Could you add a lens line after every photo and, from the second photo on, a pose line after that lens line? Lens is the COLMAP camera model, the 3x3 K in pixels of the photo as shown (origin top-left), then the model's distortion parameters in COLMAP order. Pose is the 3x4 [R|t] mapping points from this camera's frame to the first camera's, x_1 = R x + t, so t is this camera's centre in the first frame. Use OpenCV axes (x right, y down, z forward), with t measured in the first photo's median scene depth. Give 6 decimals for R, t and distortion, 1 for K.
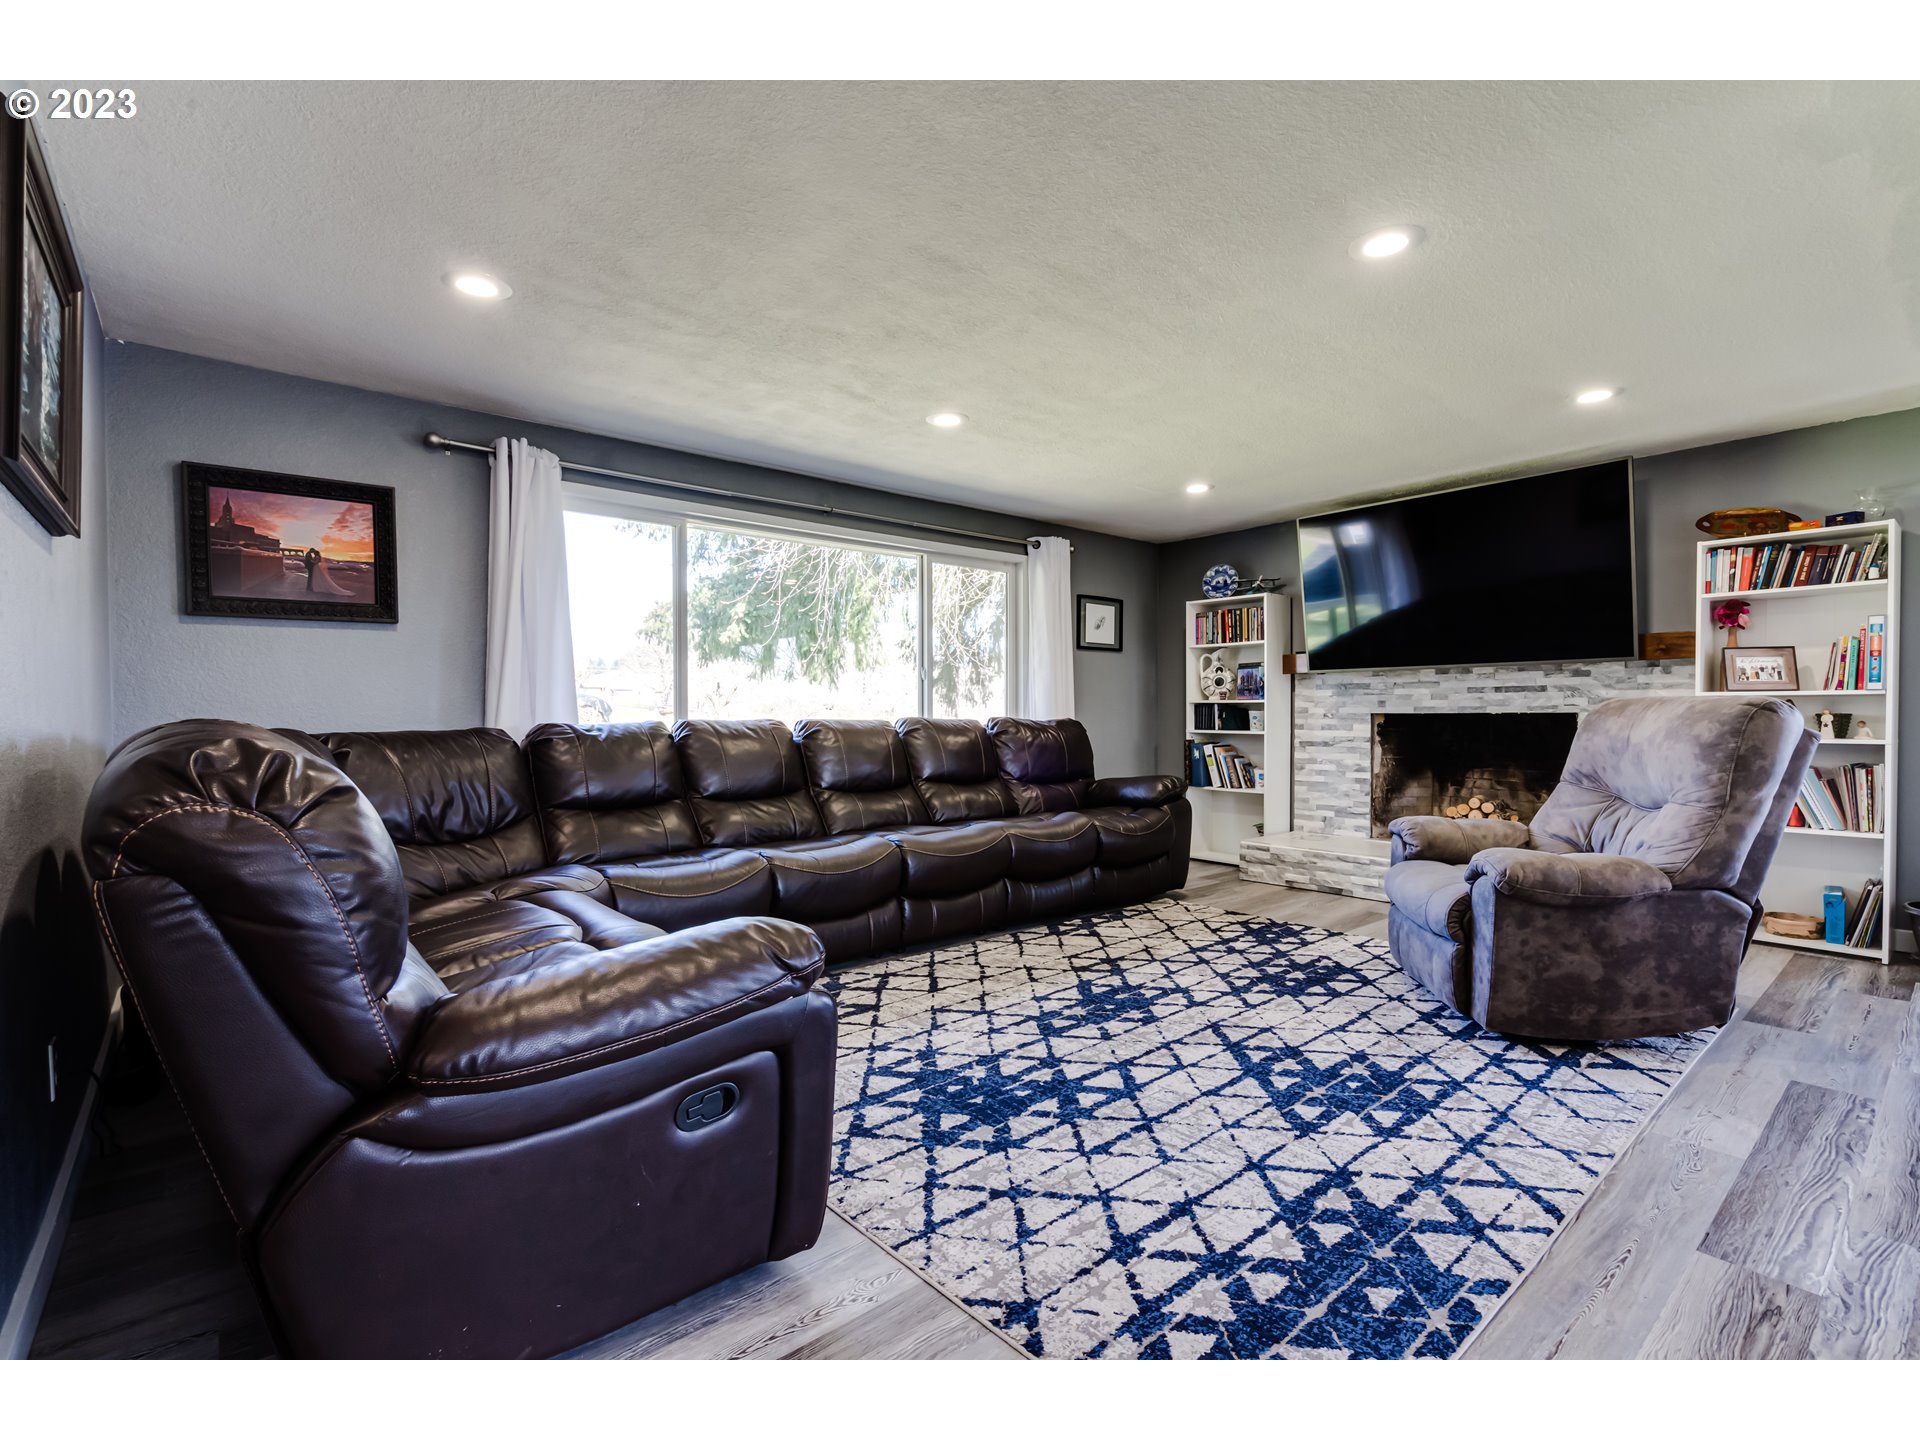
lens RADIAL K [[876.9, 0, 959.9], [0, 876.9, 724.7], [0, 0, 1]] dist [-0.002056, 0.000114]
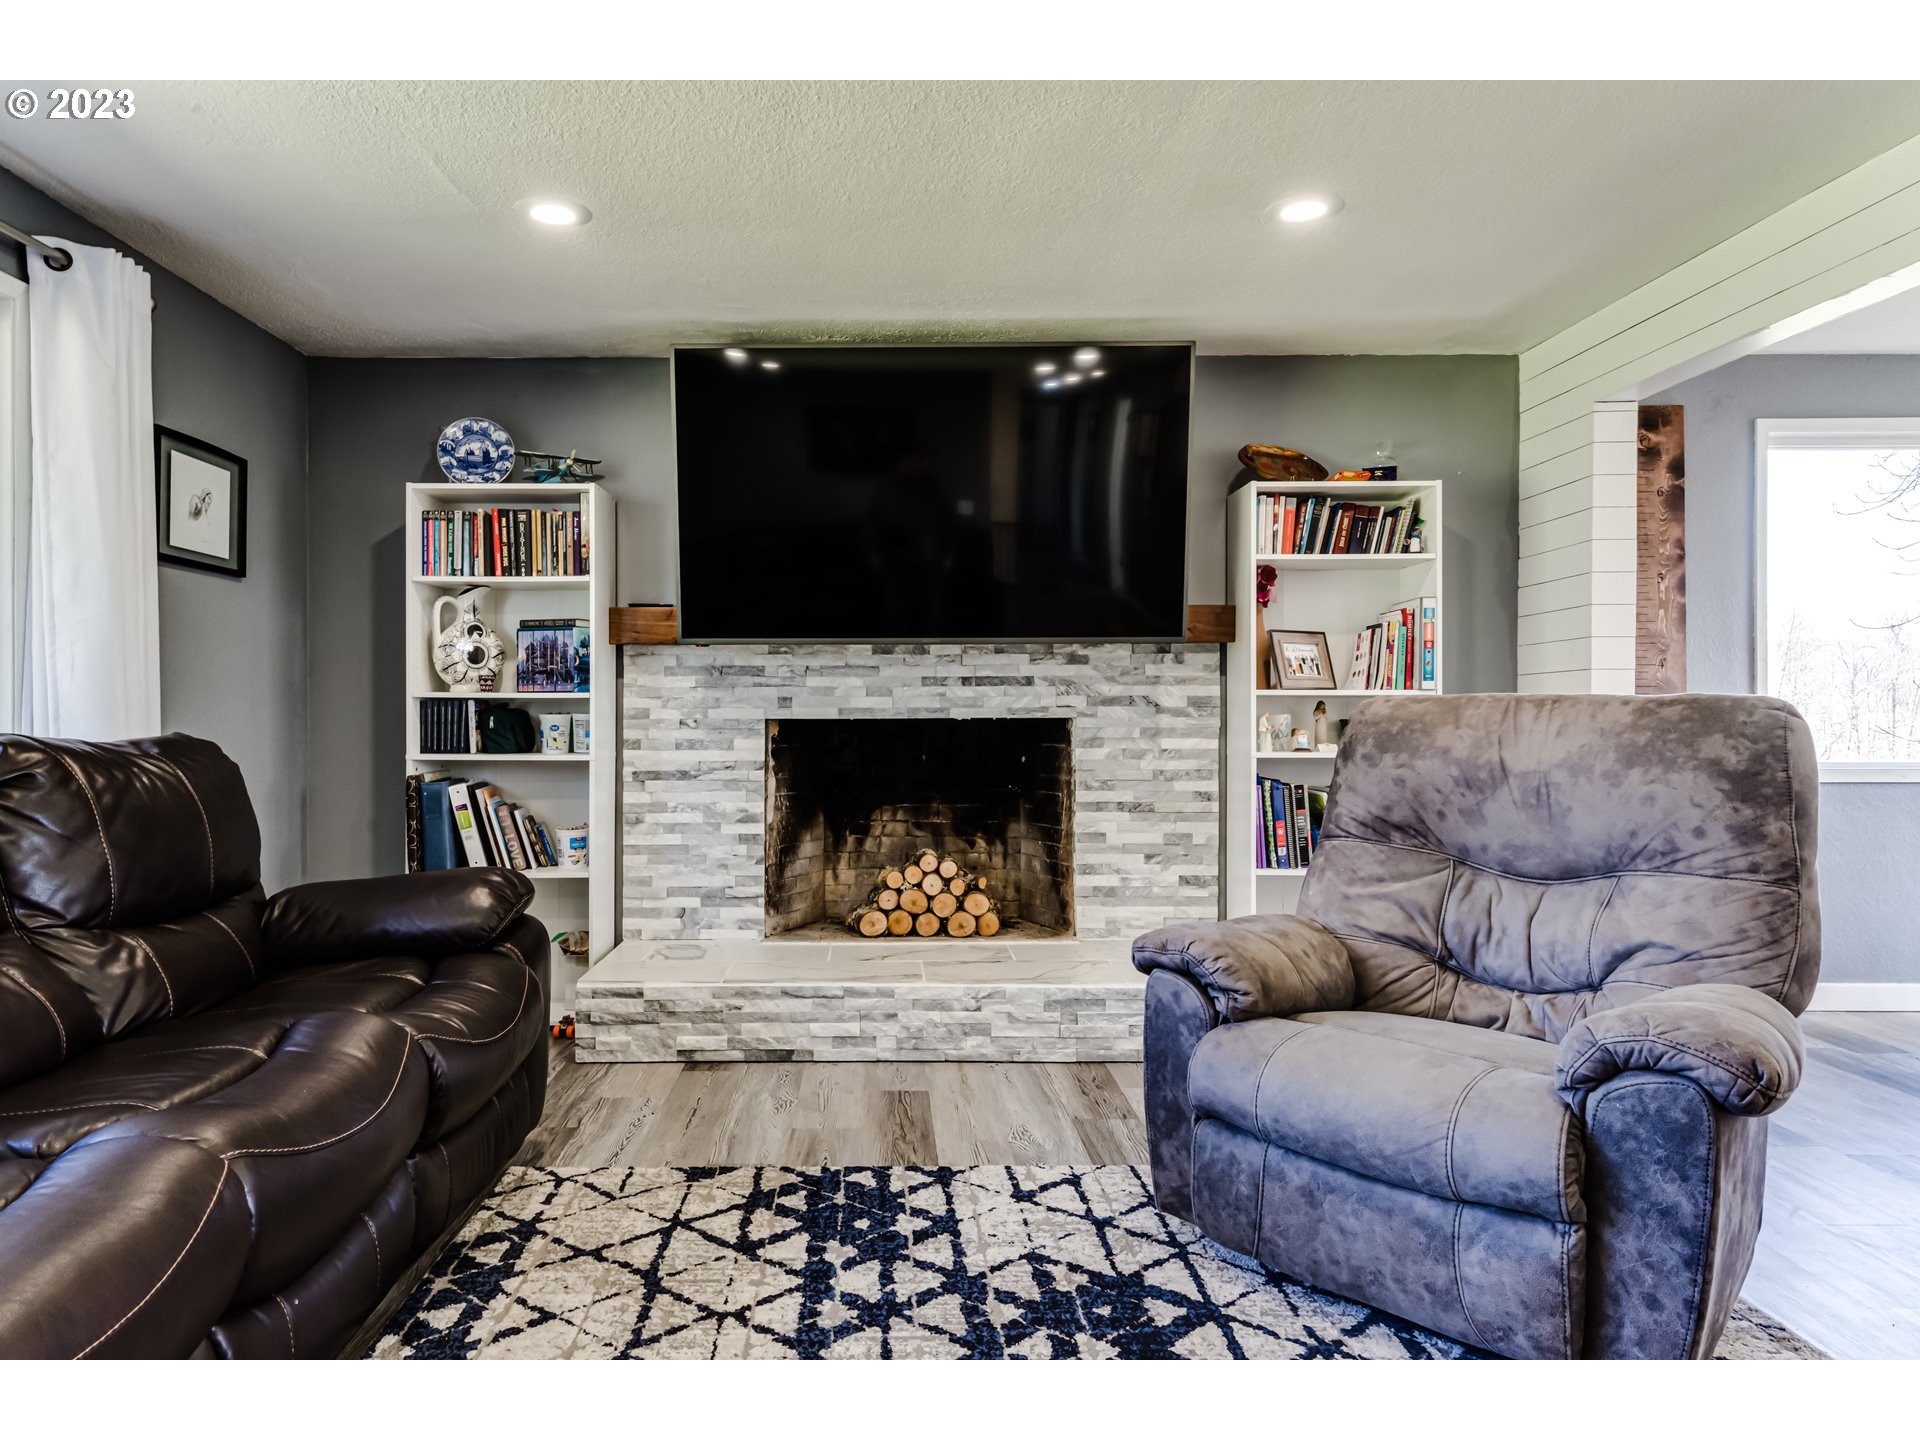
lens RADIAL K [[1233.2, 0, 960.0], [0, 1233.2, 720.0], [0, 0, 1]] dist [-0.005043, -0.000272]
pose [[0.647047, -0.002713, 0.762445, -0.061342], [0.010436, 0.999932, -0.005298, -0.007029], [-0.762379, 0.011385, 0.647031, 0.392900]]
